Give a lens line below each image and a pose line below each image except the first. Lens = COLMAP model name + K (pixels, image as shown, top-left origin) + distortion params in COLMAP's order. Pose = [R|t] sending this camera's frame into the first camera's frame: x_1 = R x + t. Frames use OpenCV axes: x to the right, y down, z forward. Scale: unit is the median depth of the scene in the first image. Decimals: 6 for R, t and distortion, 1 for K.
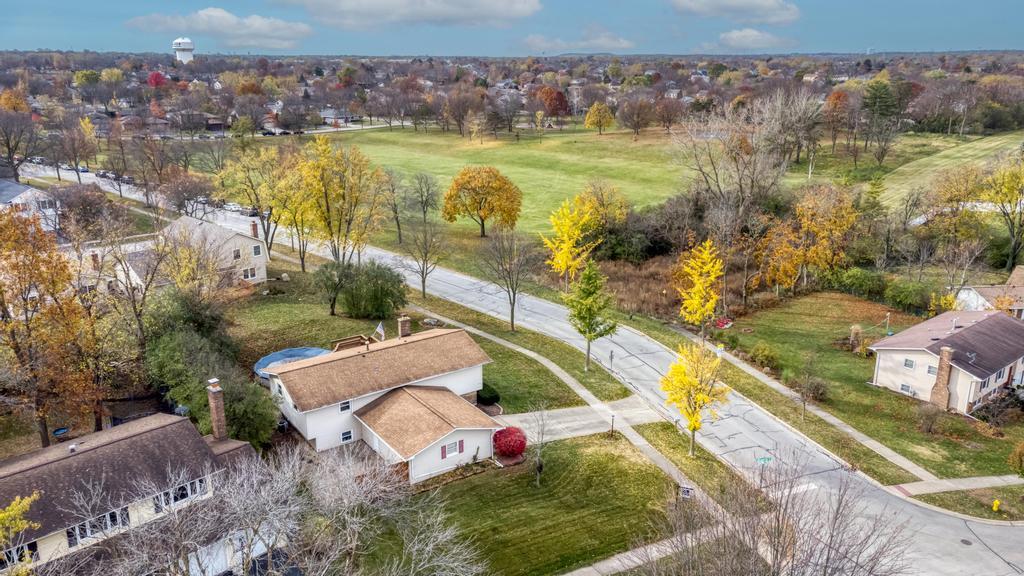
lens RADIAL K [[760.4, 0, 499.2], [0, 760.4, 289.2], [0, 0, 1]] dist [0.040844, 0.006624]
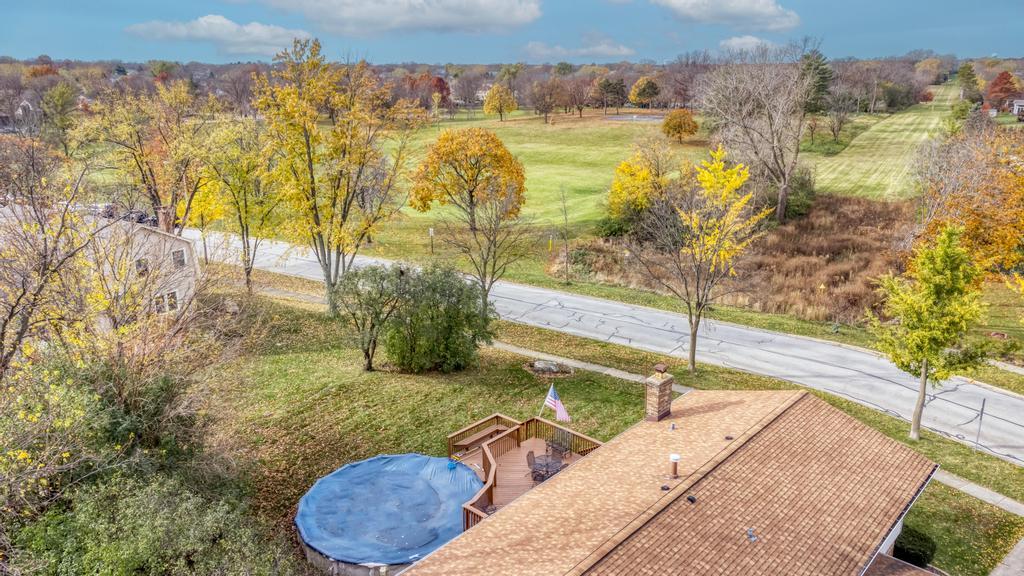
lens RADIAL K [[760.4, 0, 499.2], [0, 760.4, 289.2], [0, 0, 1]] dist [0.040844, 0.006624]
pose [[0.972480, -0.062457, 0.224460, -0.163101], [0.065740, 0.997811, -0.007173, -0.007635], [-0.223520, 0.021732, 0.974457, 0.311927]]
